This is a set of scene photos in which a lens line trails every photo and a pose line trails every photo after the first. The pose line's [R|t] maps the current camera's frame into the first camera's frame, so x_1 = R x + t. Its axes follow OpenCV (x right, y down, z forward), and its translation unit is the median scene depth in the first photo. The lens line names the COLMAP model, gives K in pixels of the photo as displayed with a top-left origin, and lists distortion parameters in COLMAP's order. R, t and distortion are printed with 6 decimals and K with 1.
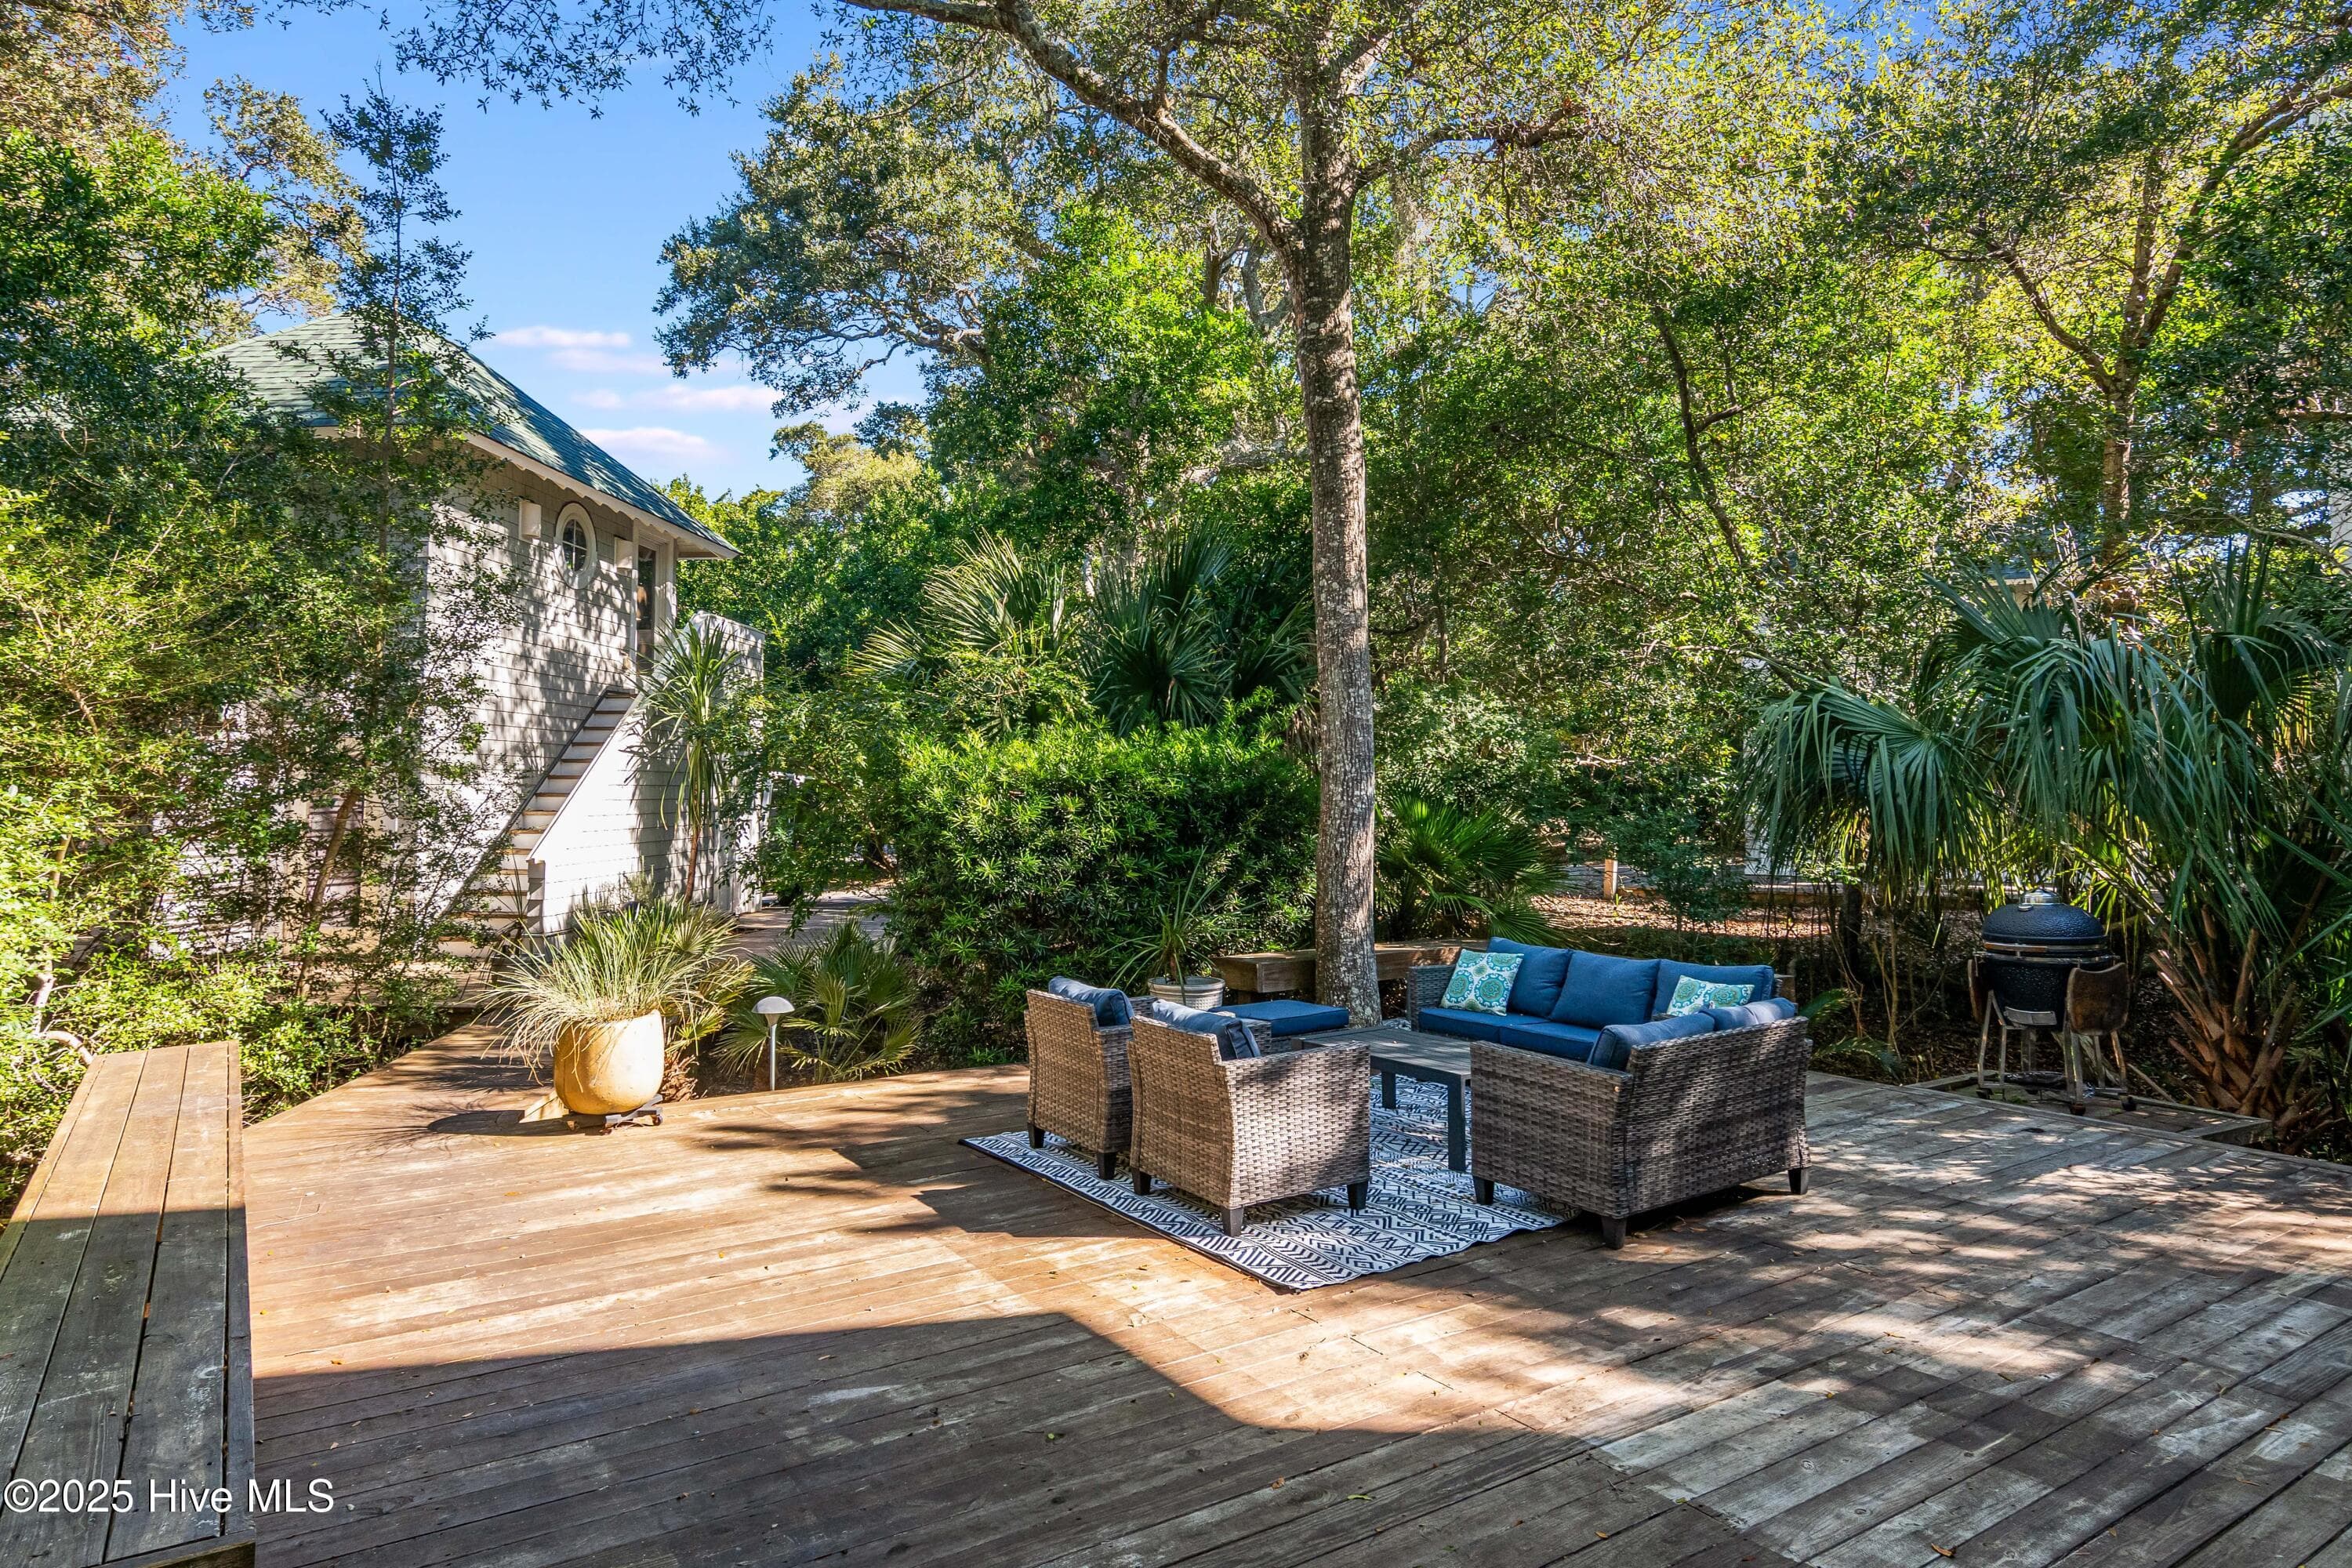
lens RADIAL K [[1407.2, 0, 1139.8], [0, 1407.2, 738.6], [0, 0, 1]] dist [-0.005621, -0.000381]
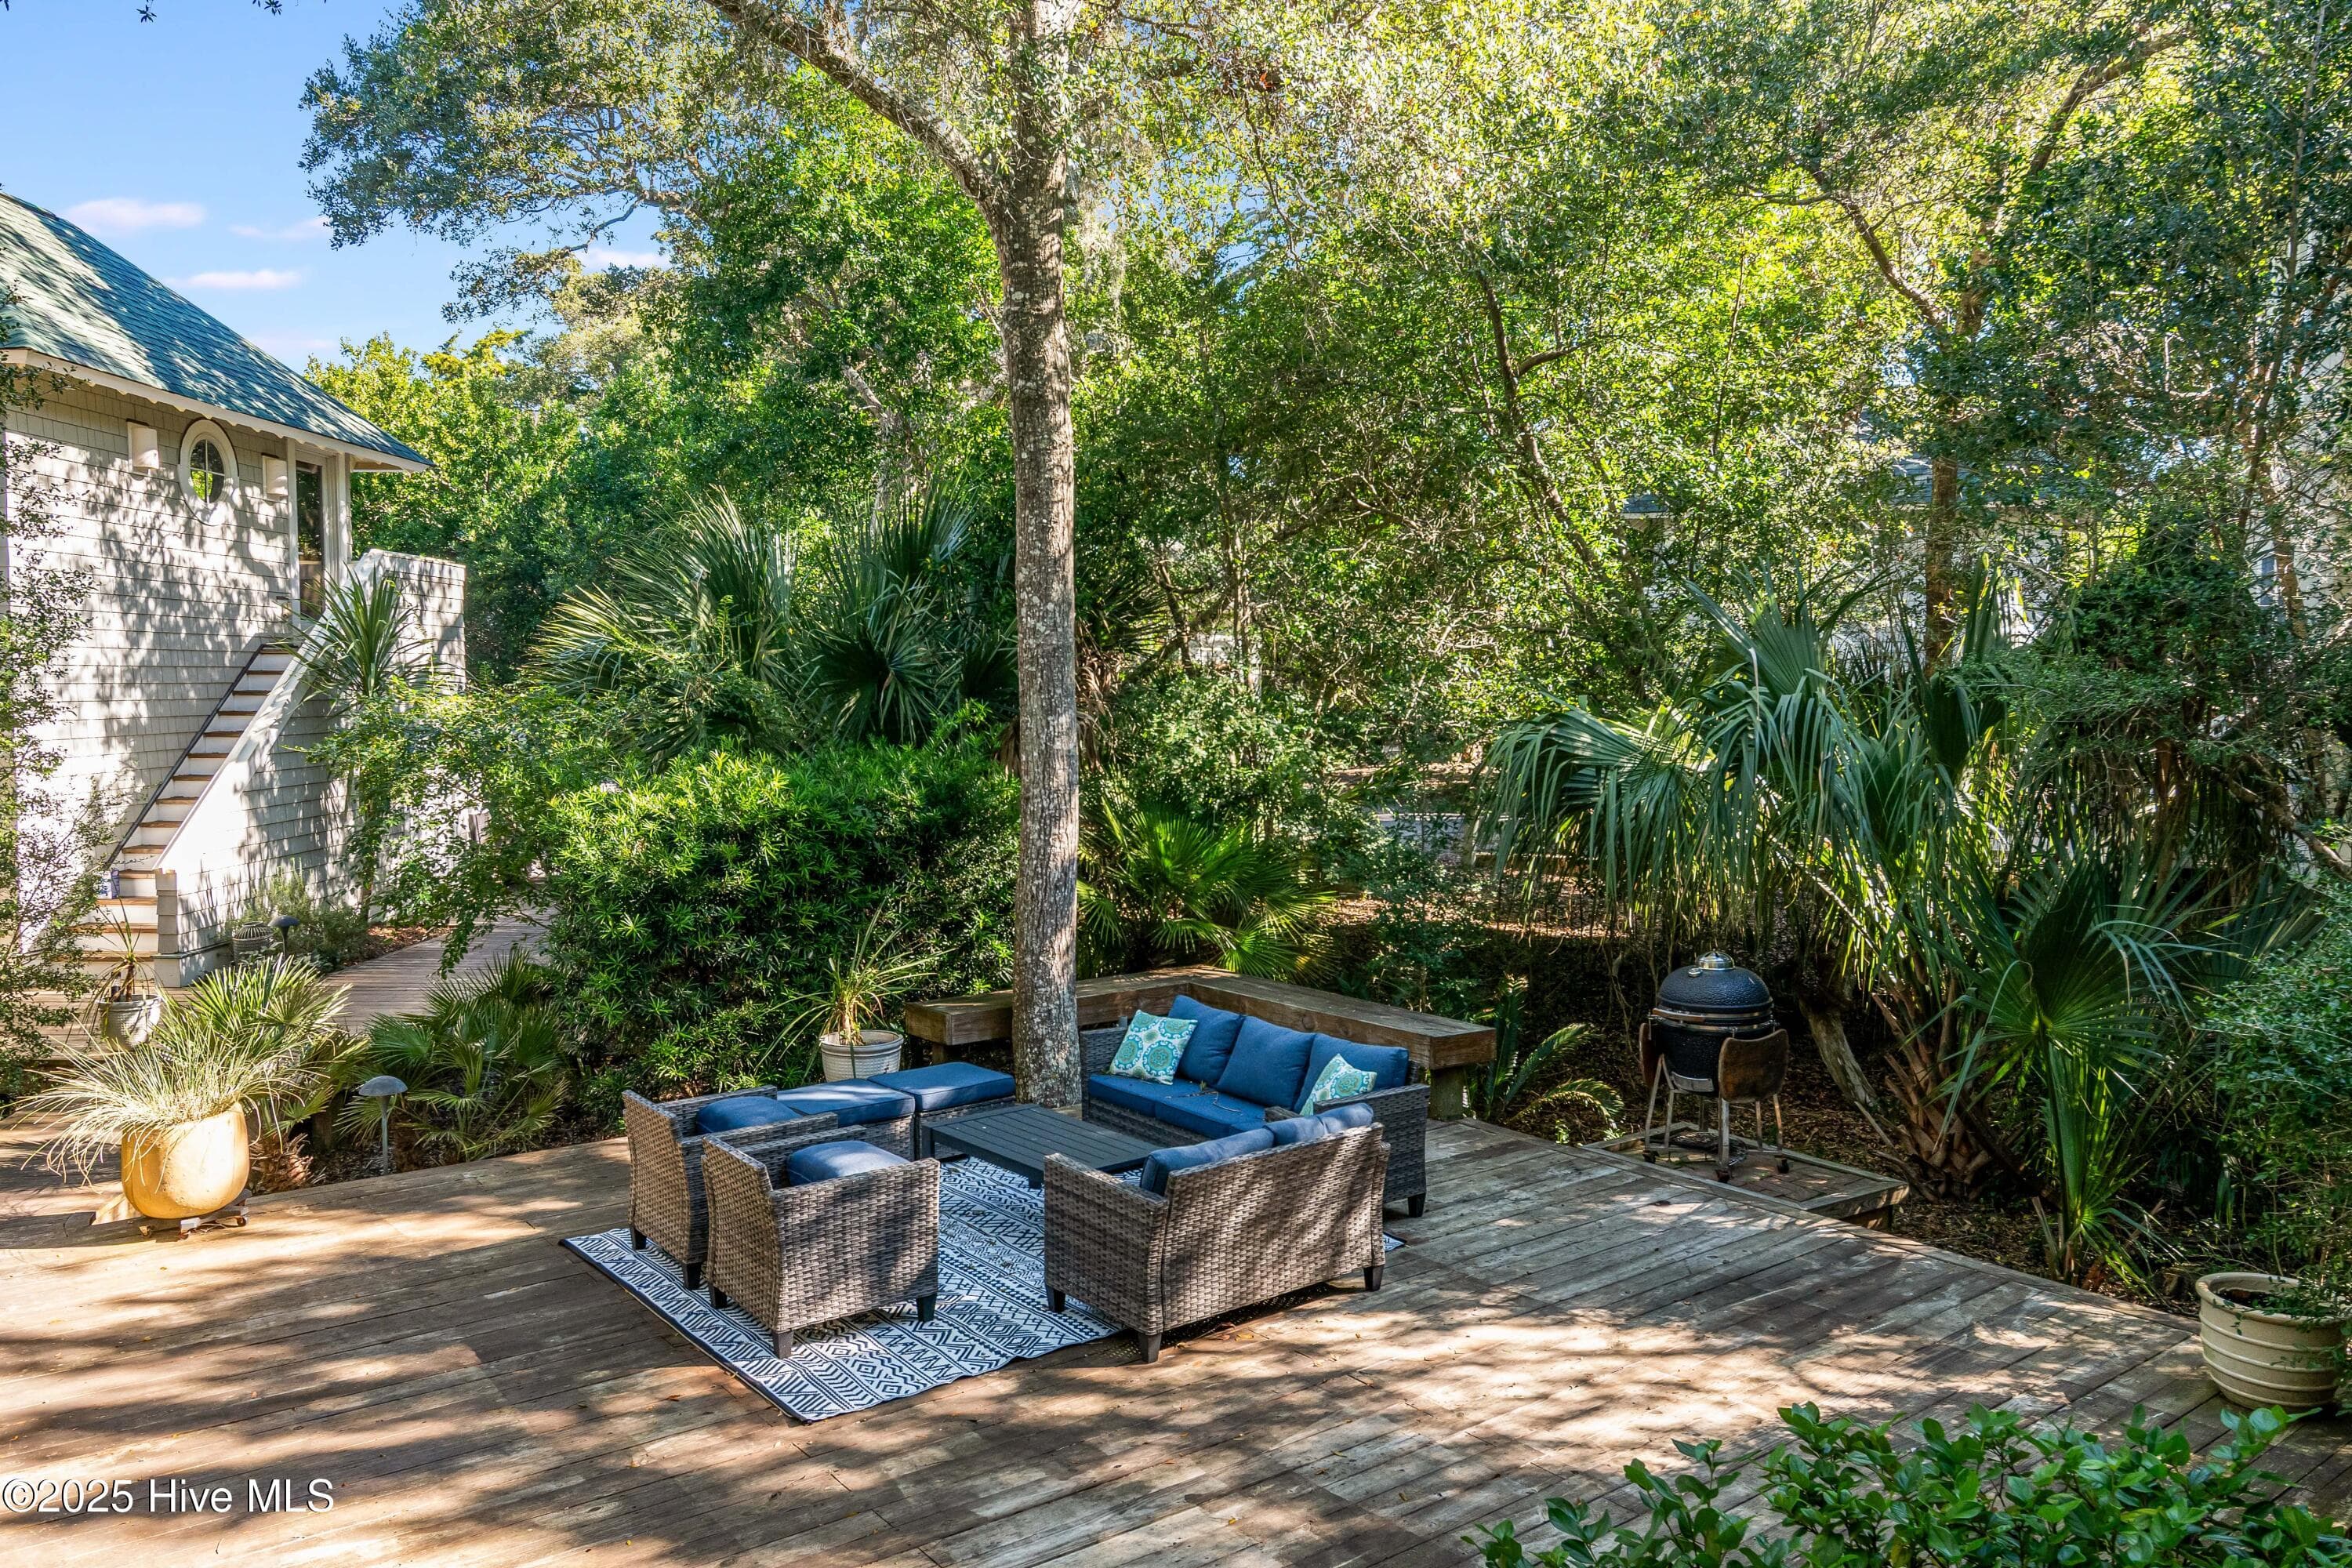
lens RADIAL K [[1709.2, 0, 1164.9], [0, 1709.2, 828.0], [0, 0, 1]] dist [-0.002532, -0.001411]
pose [[0.996684, -0.003610, 0.081287, 0.174627], [-0.006335, 0.992539, 0.121760, -0.128292], [-0.081120, -0.121871, 0.989225, -0.141635]]
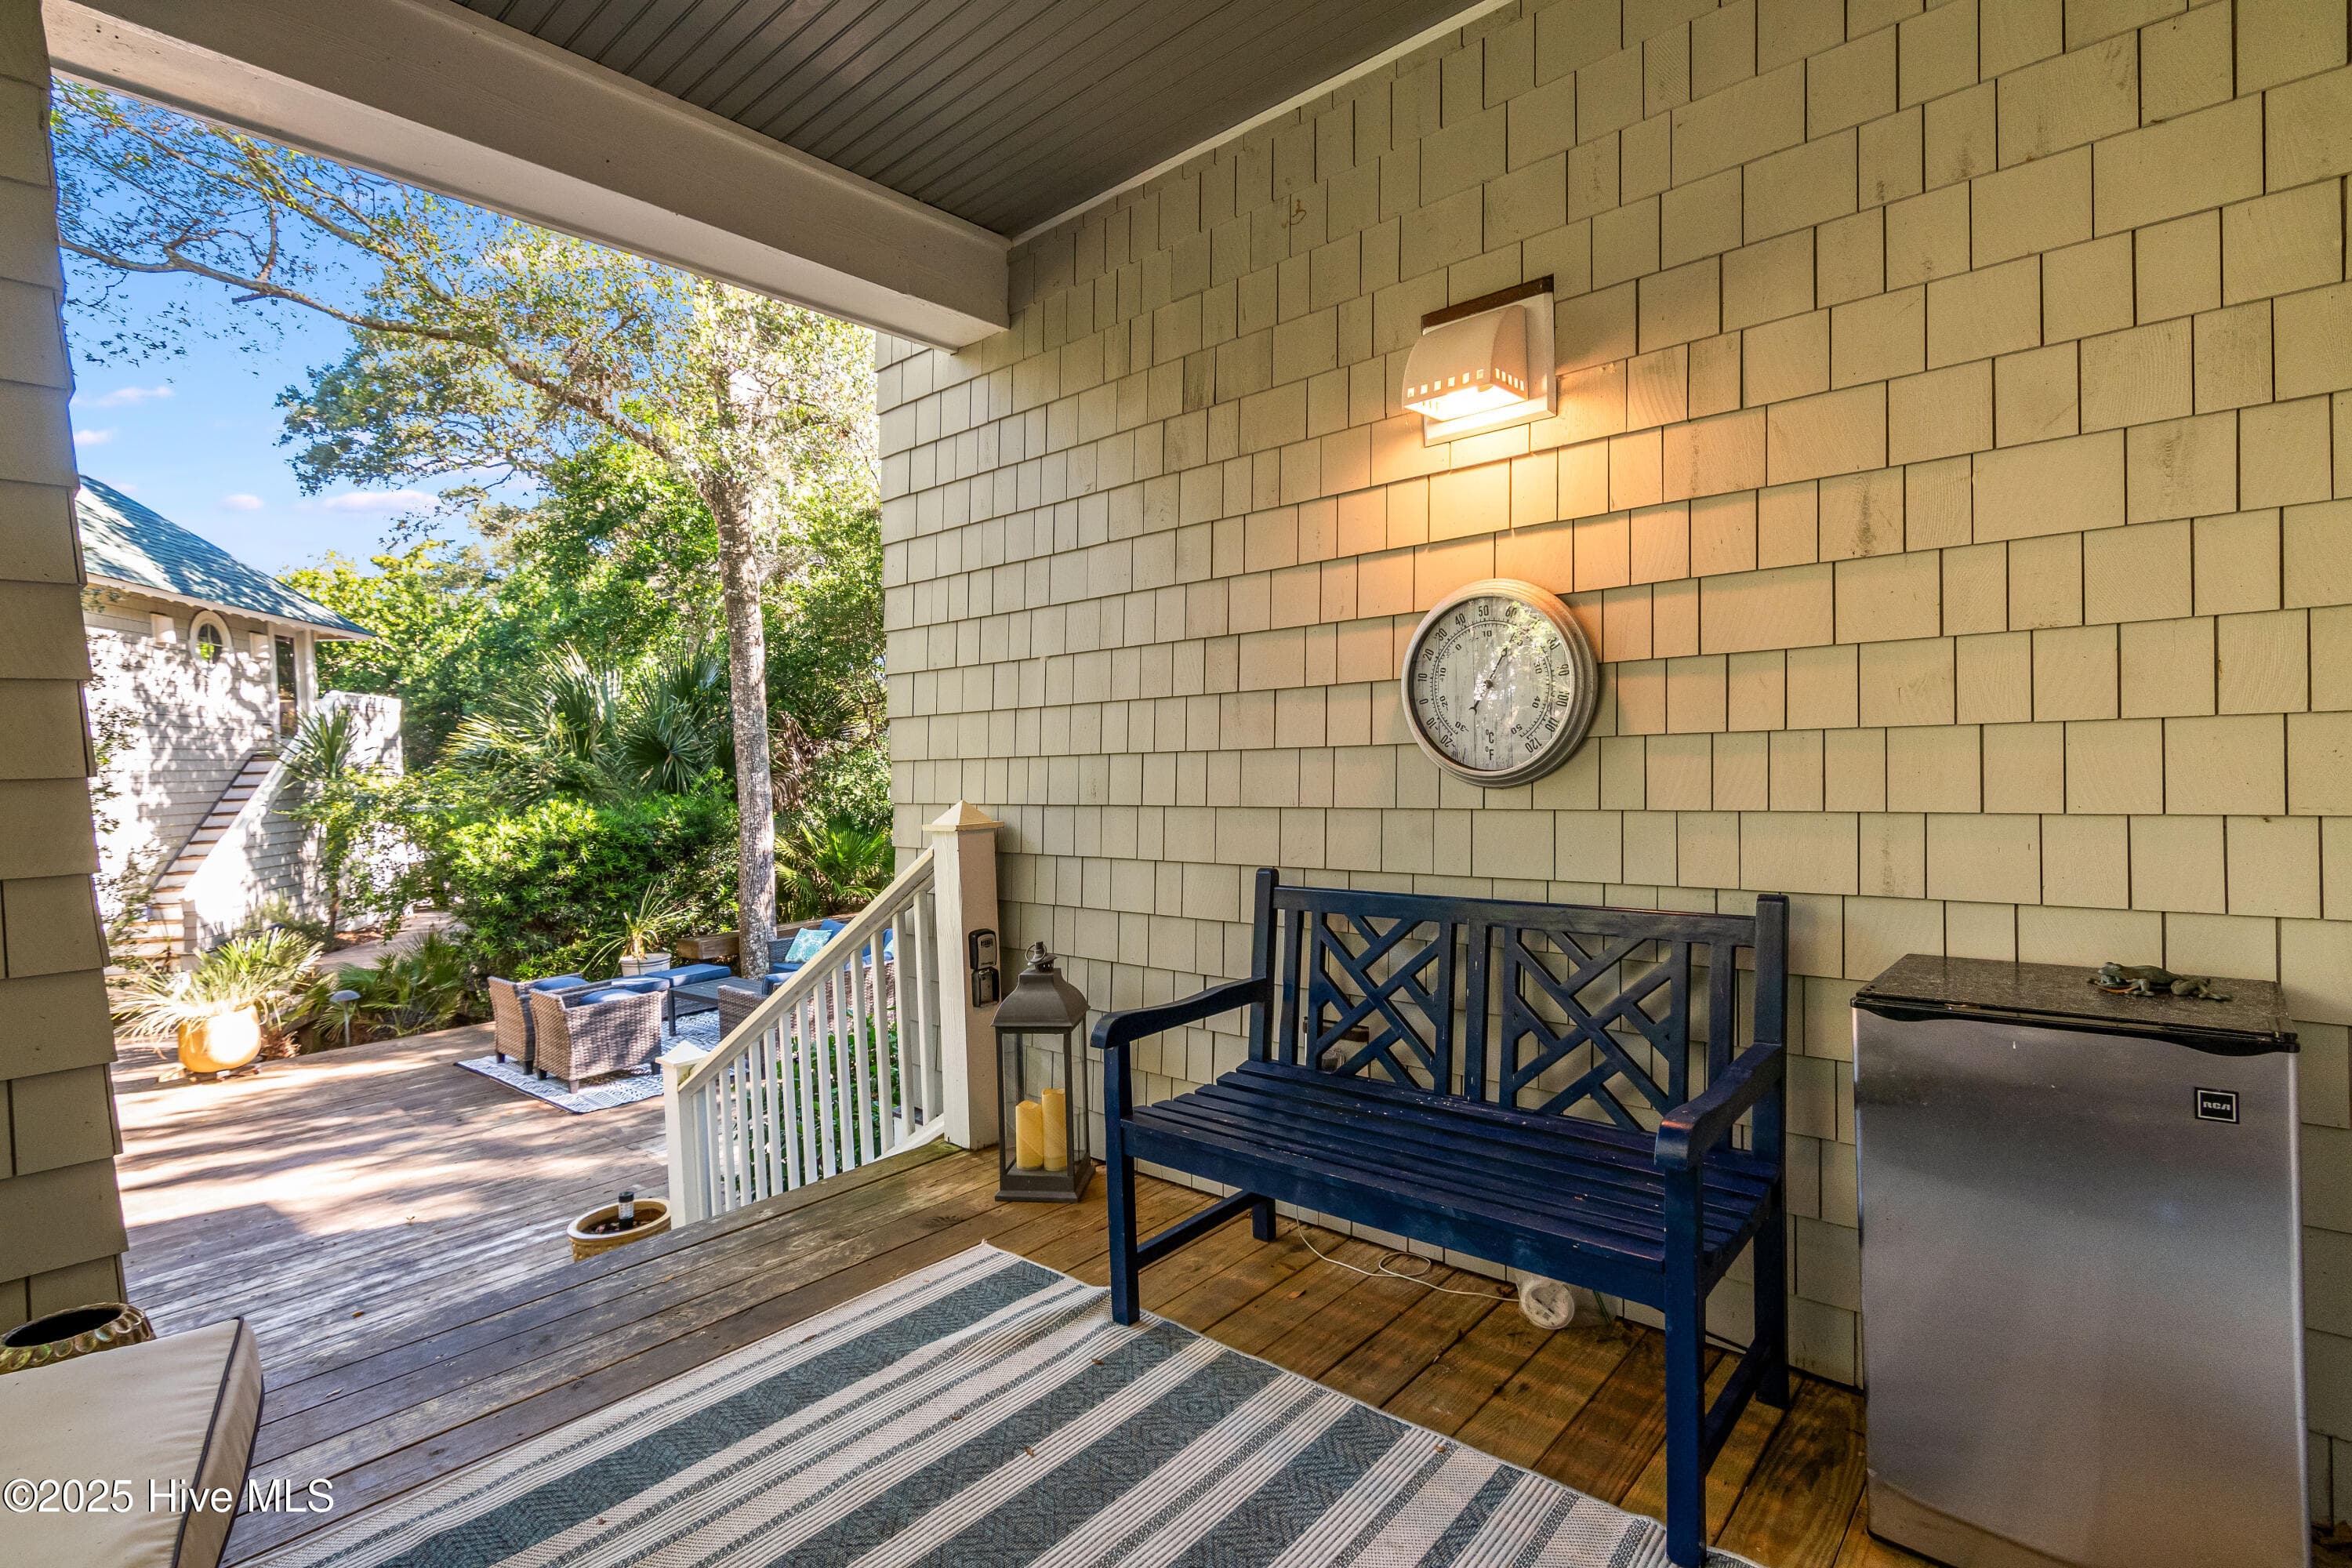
lens RADIAL K [[1139.9, 0, 1167.7], [0, 1139.9, 810.0], [0, 0, 1]] dist [-0.001023, 0.001938]
pose [[0.961099, -0.046399, 0.272279, 0.328083], [0.025192, 0.996406, 0.080874, -0.113967], [-0.275053, -0.070868, 0.958814, -0.543314]]
